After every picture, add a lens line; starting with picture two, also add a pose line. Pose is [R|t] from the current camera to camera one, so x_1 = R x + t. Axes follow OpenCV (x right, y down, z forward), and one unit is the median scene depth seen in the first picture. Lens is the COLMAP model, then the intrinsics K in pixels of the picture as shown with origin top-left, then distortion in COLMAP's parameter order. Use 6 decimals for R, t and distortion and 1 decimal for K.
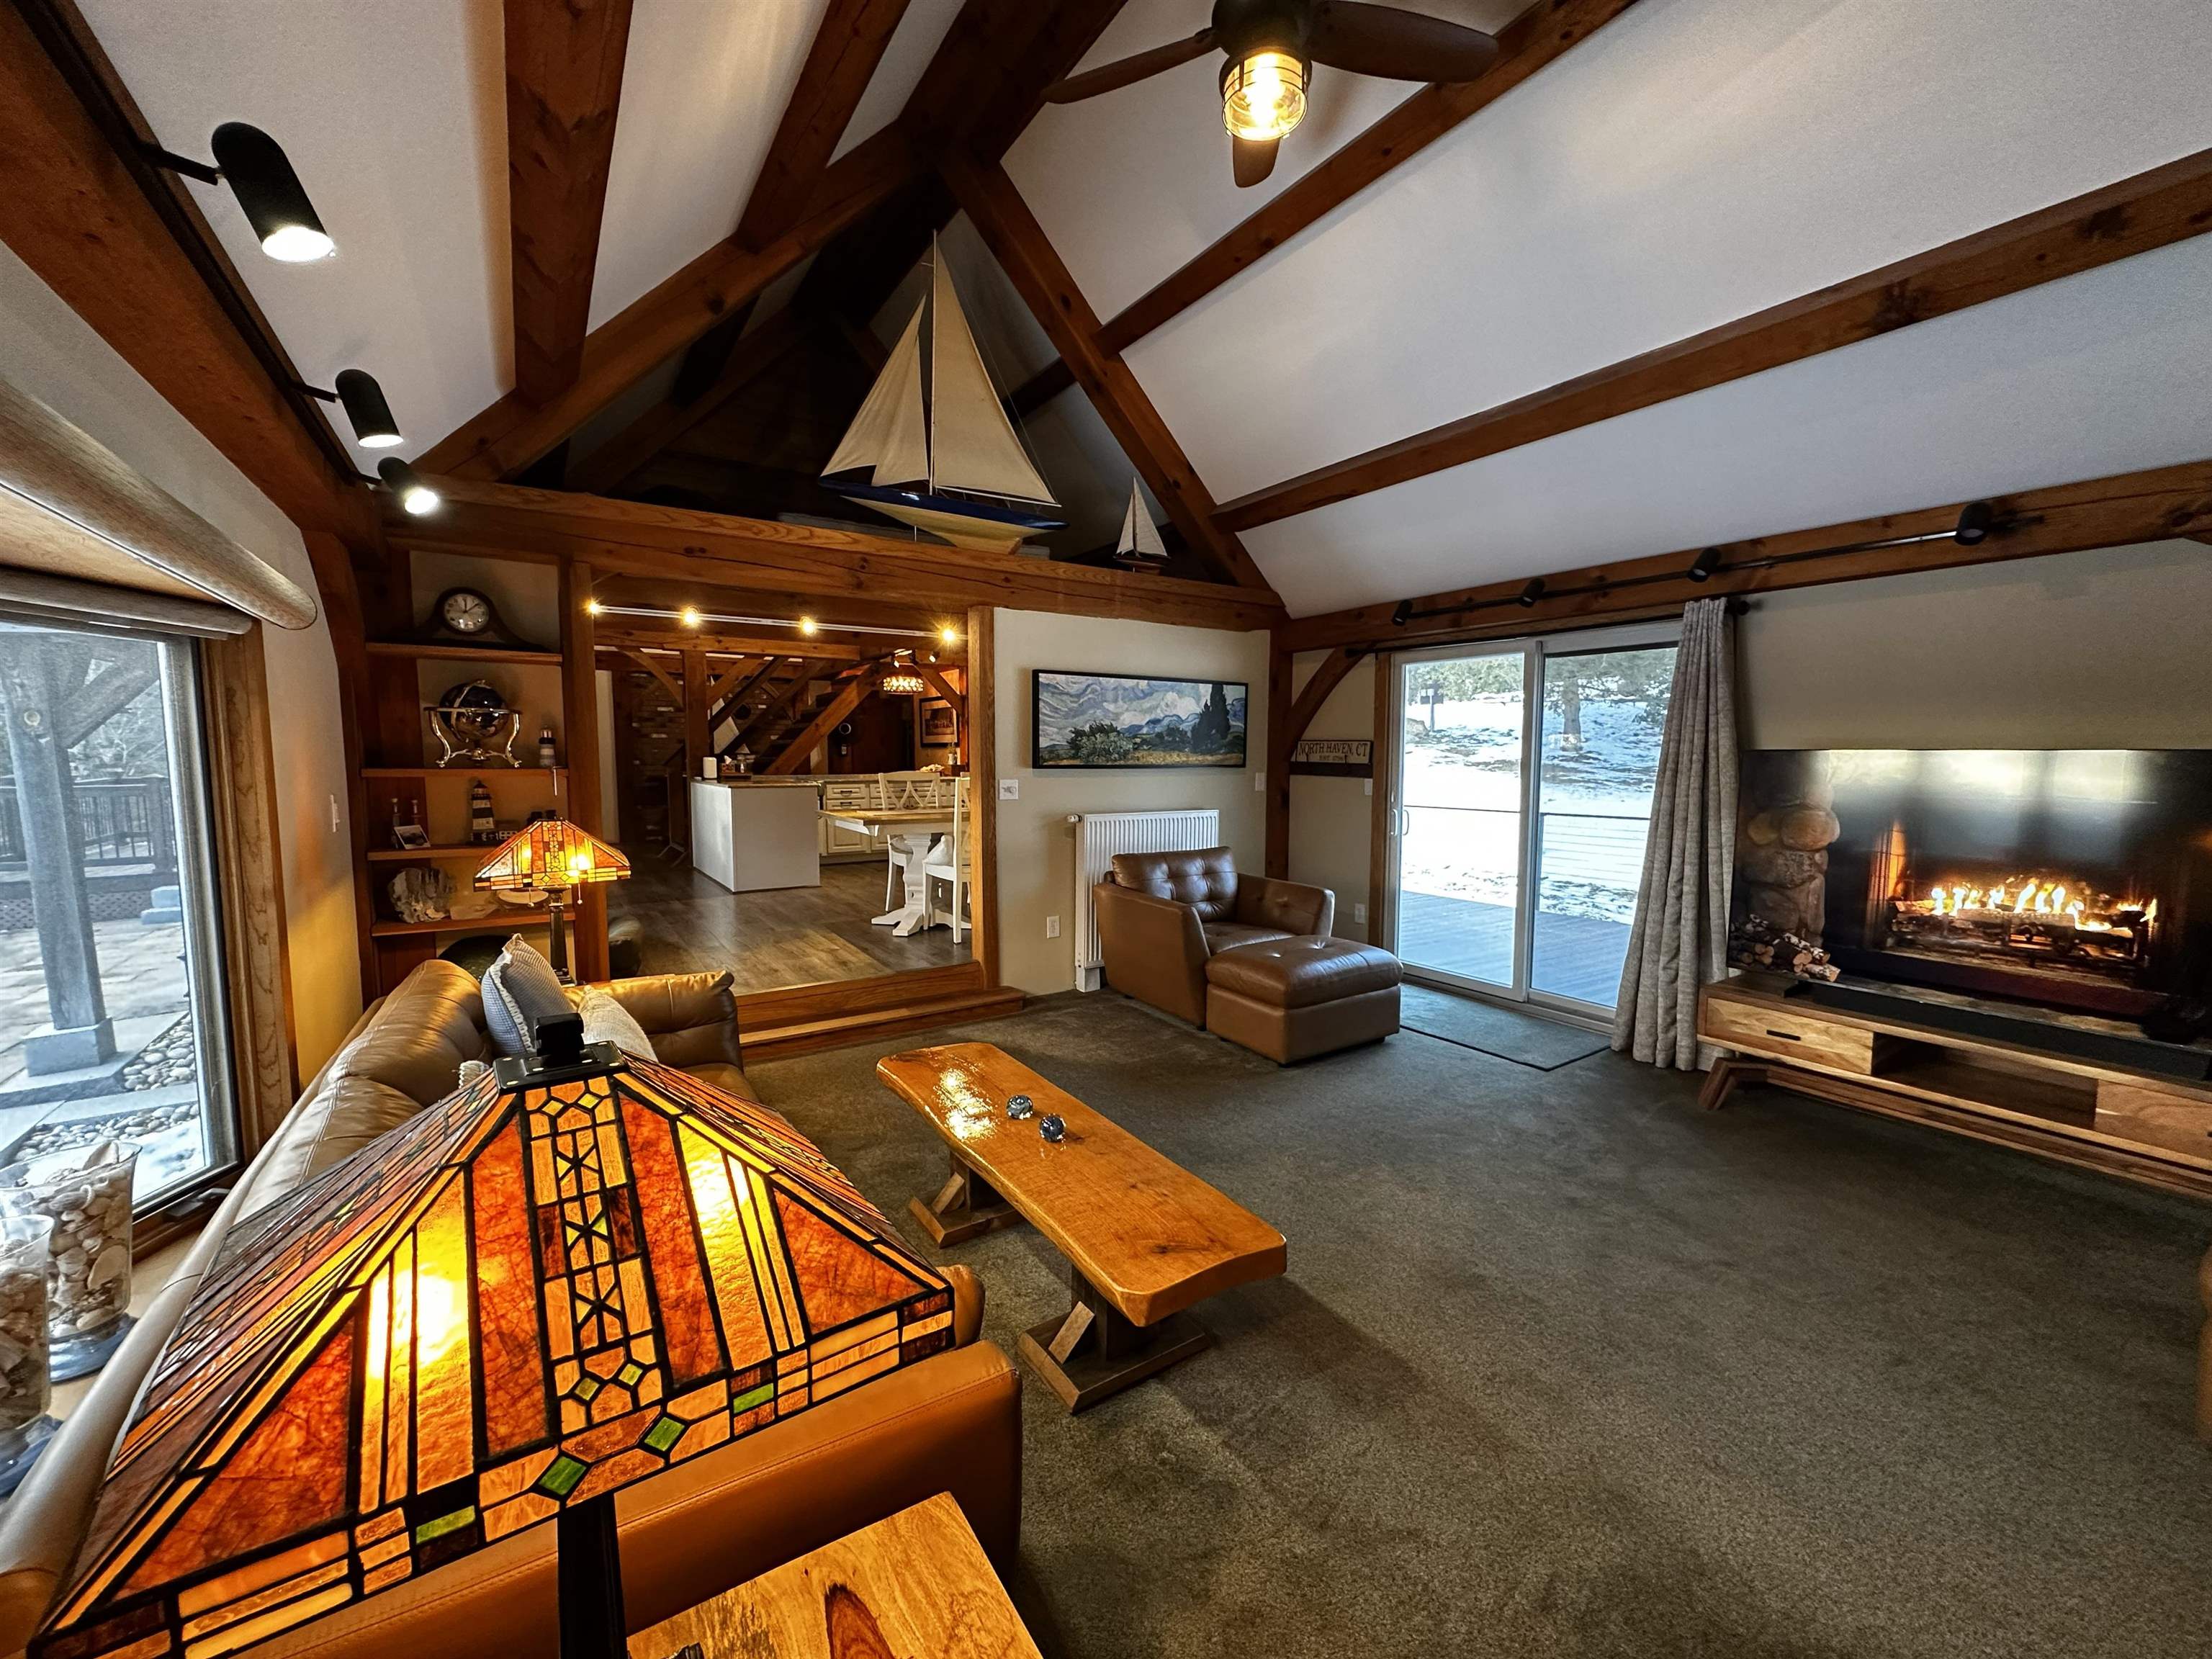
lens RADIAL K [[872.7, 0, 1105.5], [0, 872.7, 831.7], [0, 0, 1]] dist [-0.001223, -0.000115]
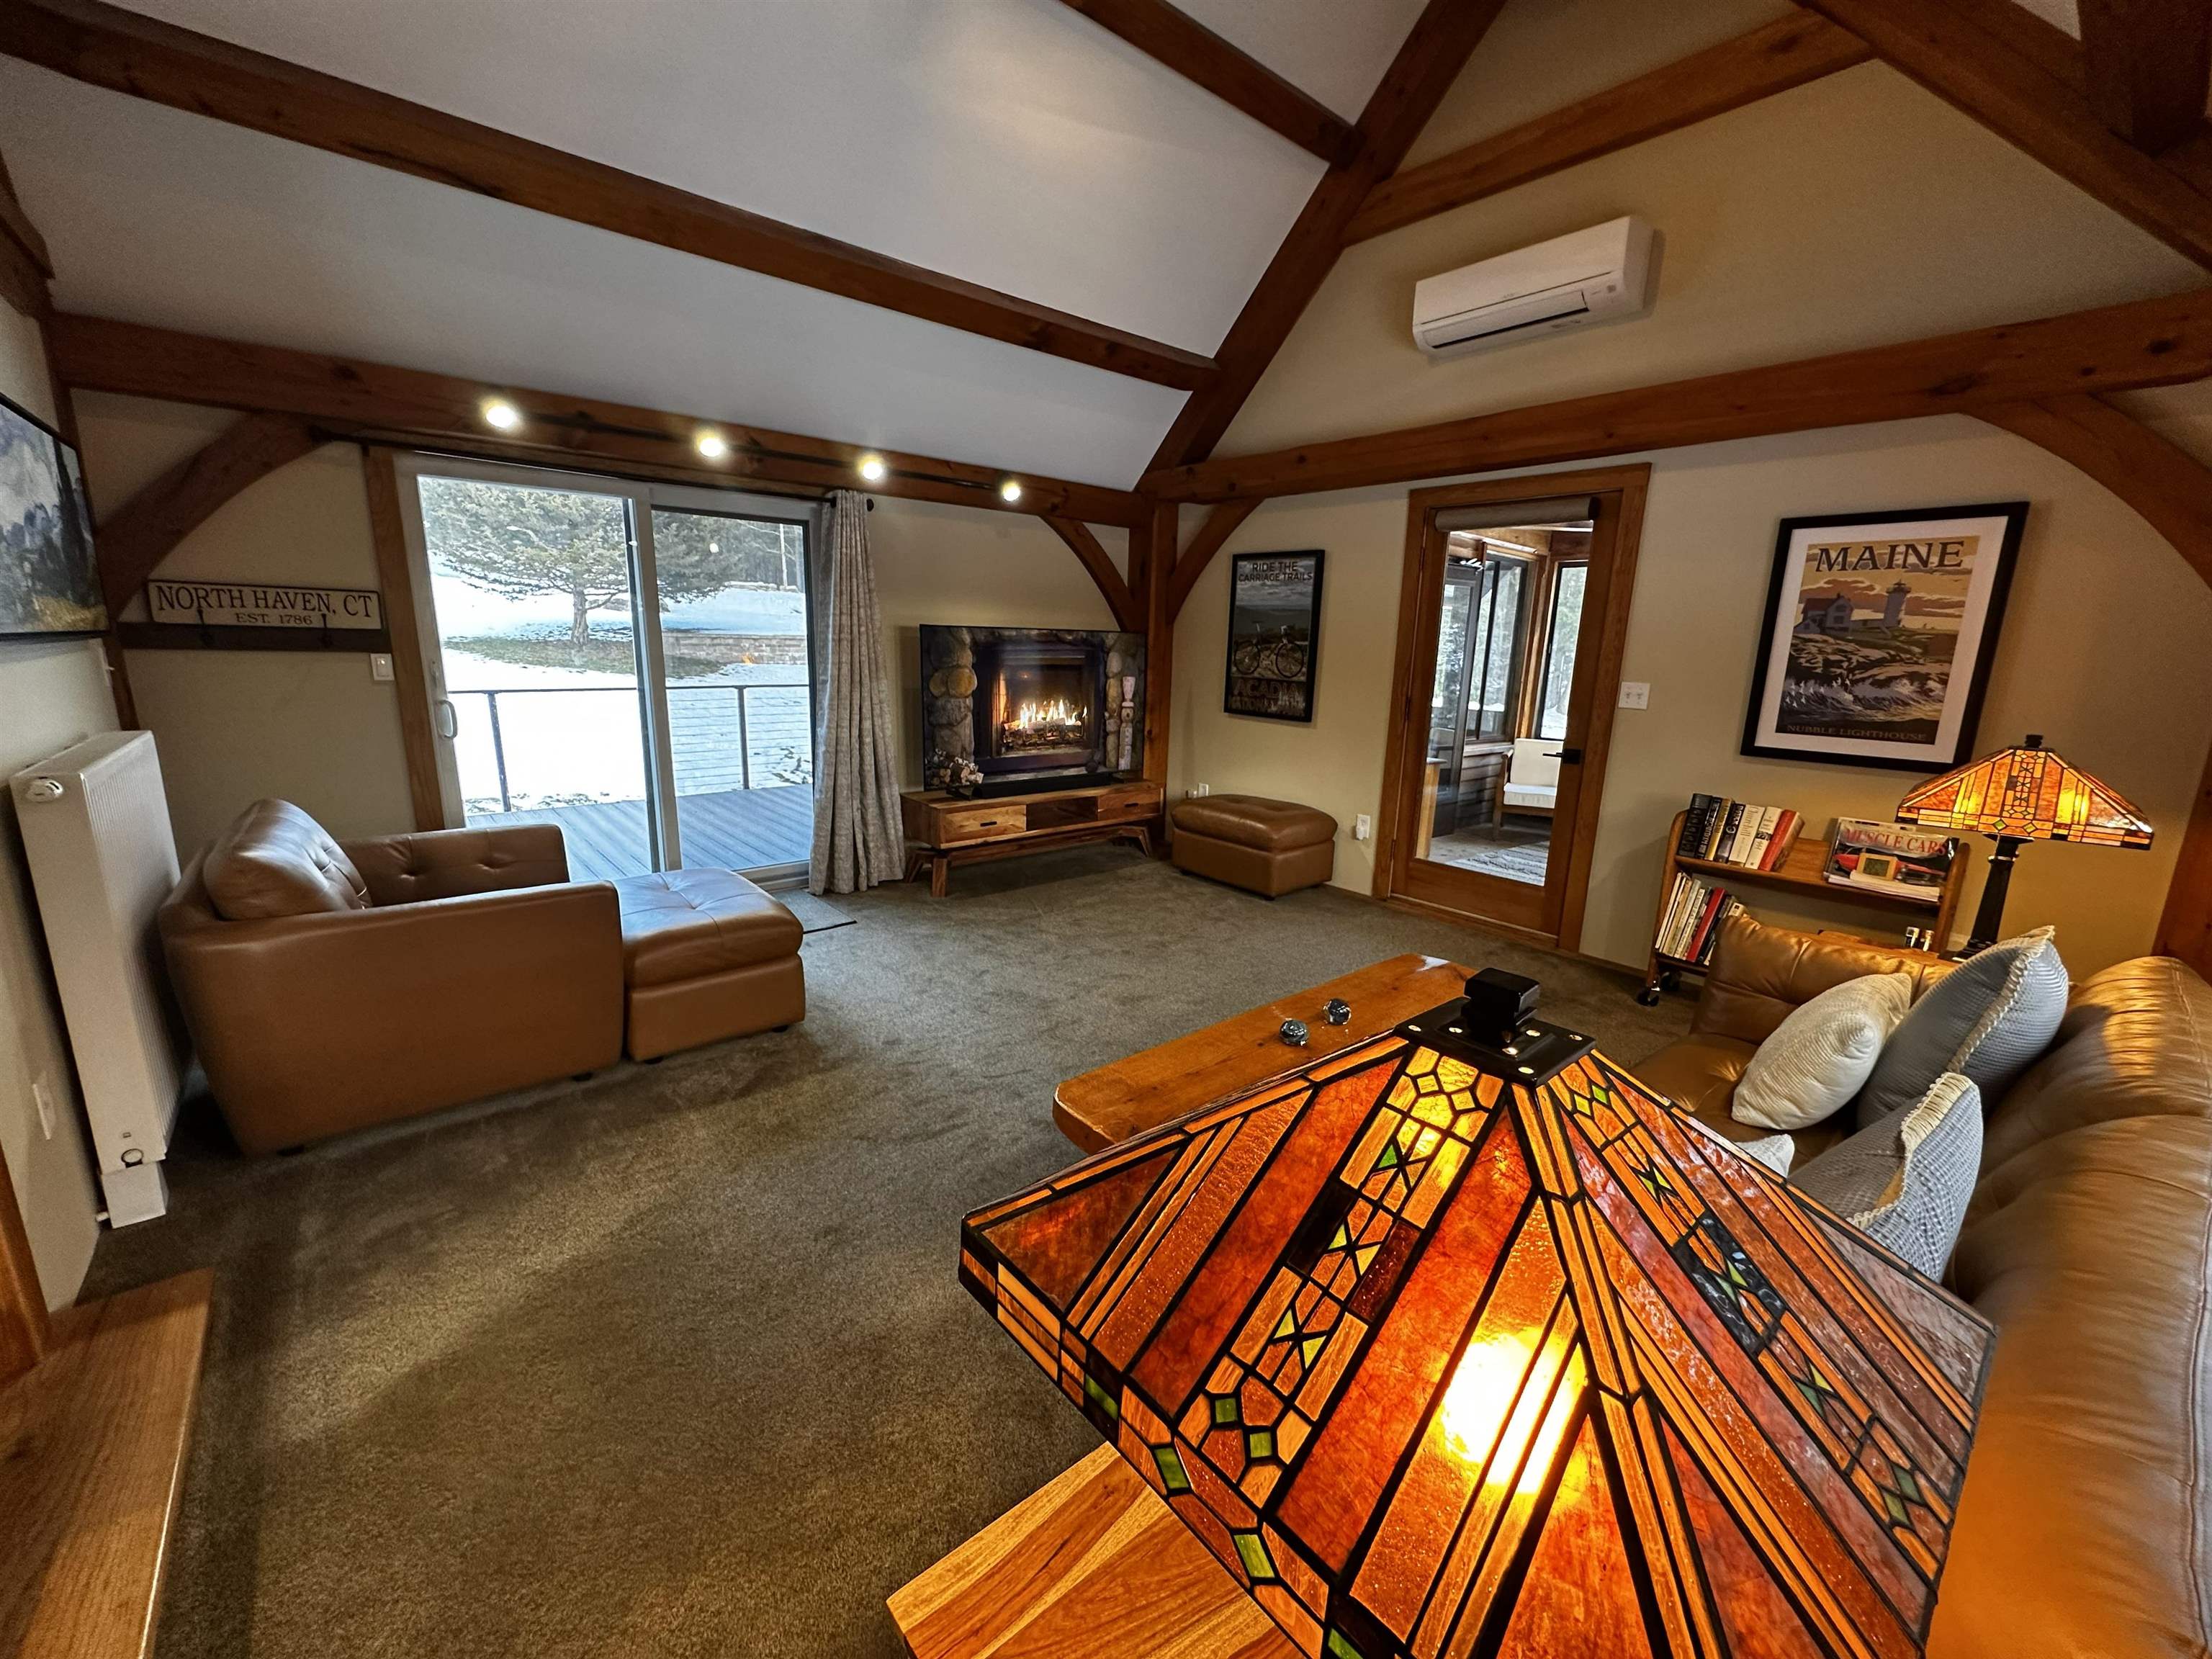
lens RADIAL K [[872.7, 0, 1103.4], [0, 872.7, 826.0], [0, 0, 1]] dist [-0.001223, -0.000115]
pose [[-0.122339, -0.212968, 0.969370, -0.641712], [0.064926, 0.972897, 0.221937, -0.073827], [-0.990362, 0.090089, -0.105196, 0.910962]]
